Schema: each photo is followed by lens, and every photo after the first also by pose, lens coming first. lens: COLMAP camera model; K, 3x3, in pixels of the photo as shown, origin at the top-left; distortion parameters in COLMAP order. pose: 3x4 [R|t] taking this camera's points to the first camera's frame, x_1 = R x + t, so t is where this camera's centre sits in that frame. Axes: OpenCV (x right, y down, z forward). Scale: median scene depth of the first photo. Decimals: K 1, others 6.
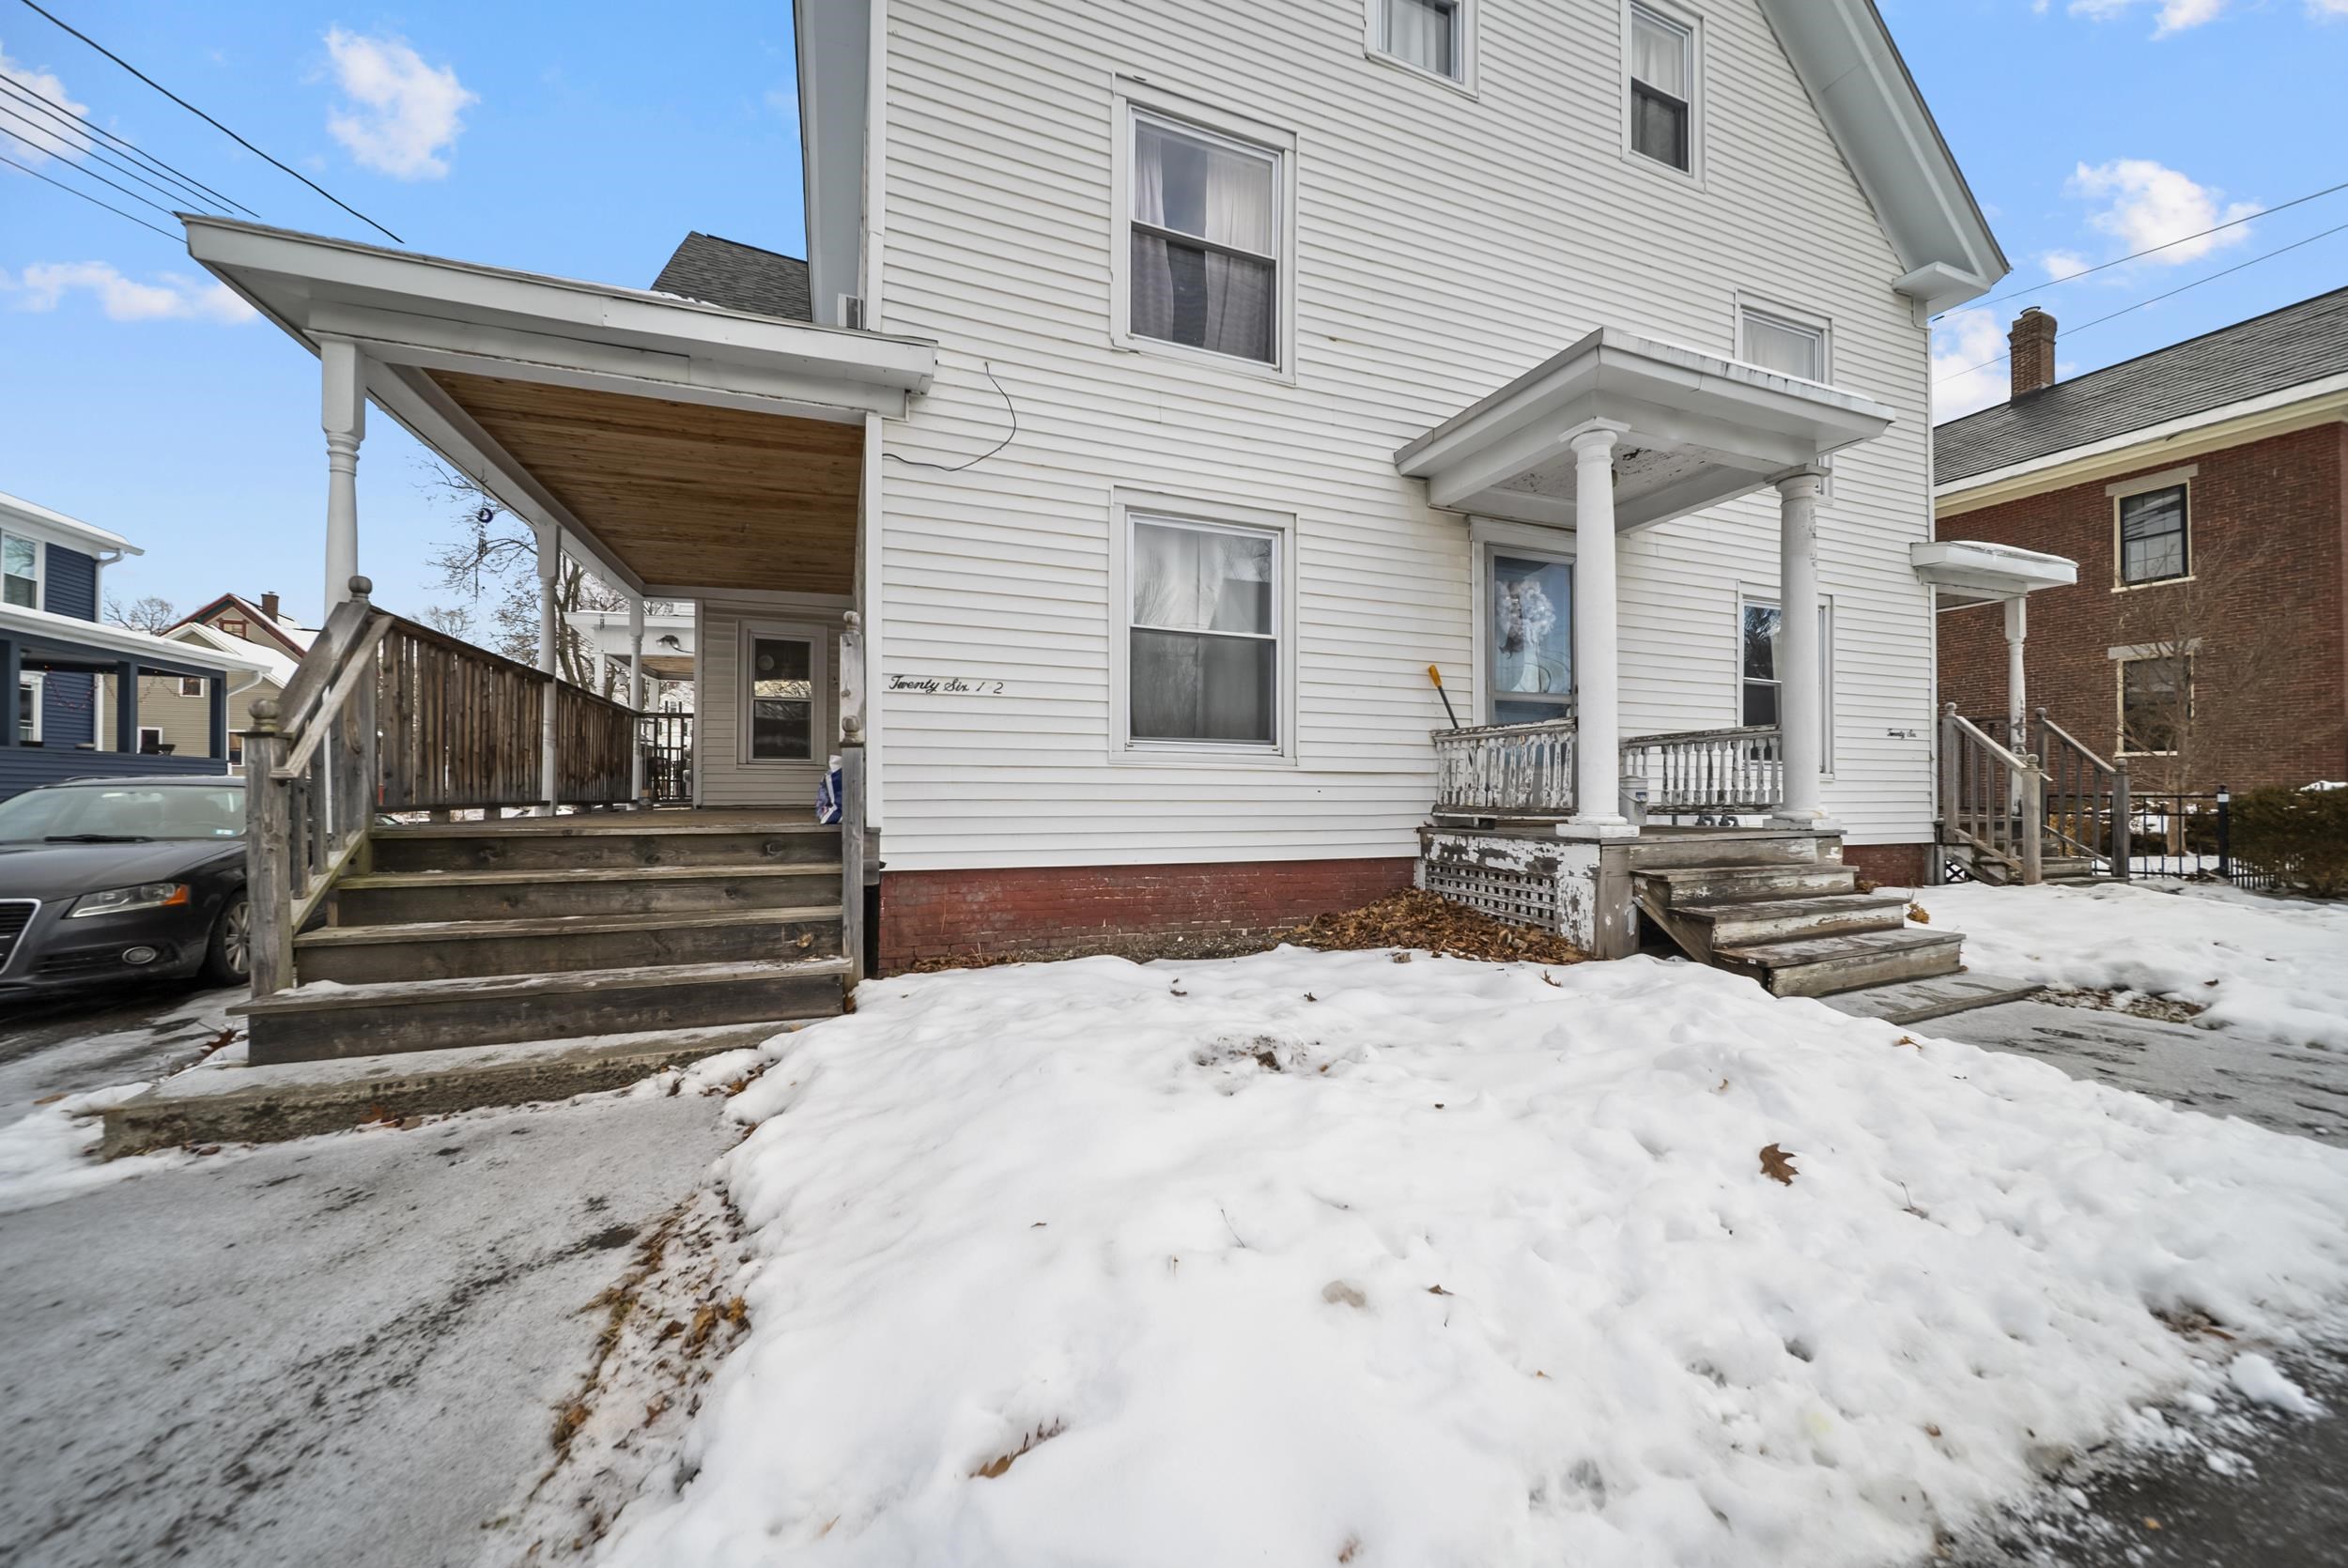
lens RADIAL K [[839.4, 0, 1185.3], [0, 839.4, 780.0], [0, 0, 1]] dist [-0.001194, -0.000102]
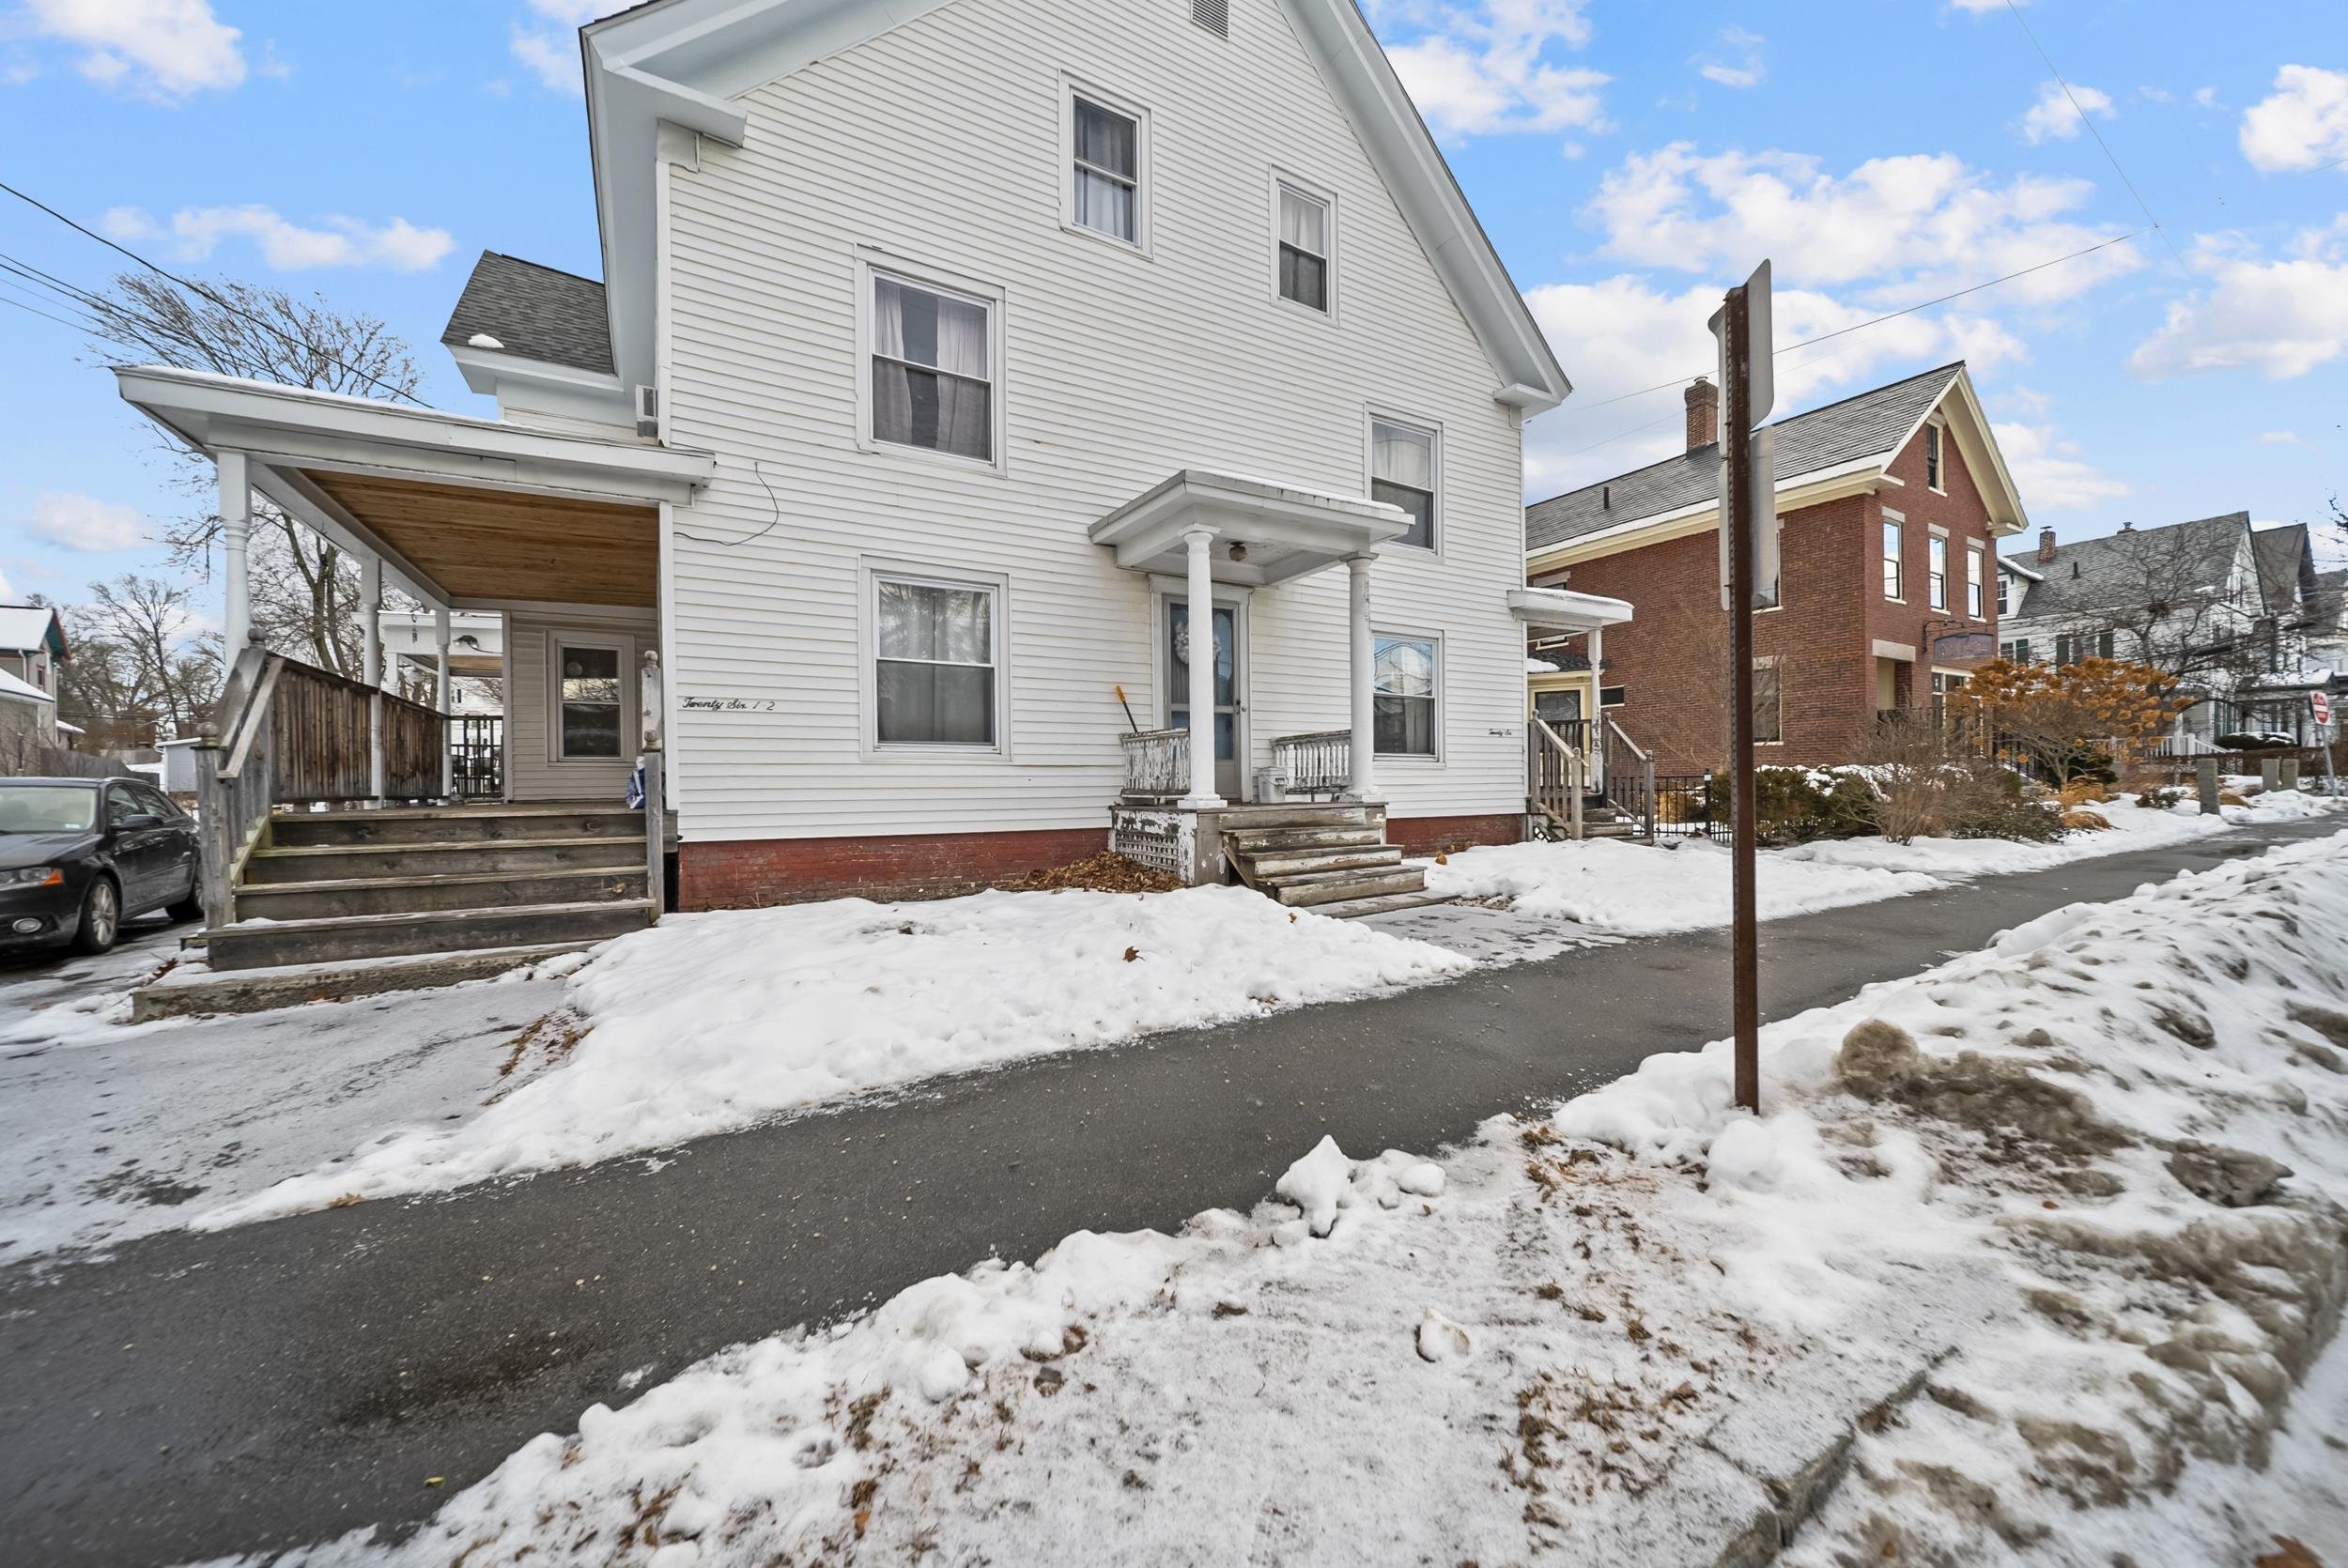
lens RADIAL K [[839.4, 0, 1162.1], [0, 839.4, 787.6], [0, 0, 1]] dist [-0.001194, -0.000102]
pose [[0.988293, -0.013140, 0.152001, 0.175237], [0.010344, 0.999763, 0.019170, 0.002111], [-0.152217, -0.017374, 0.988194, -0.392394]]
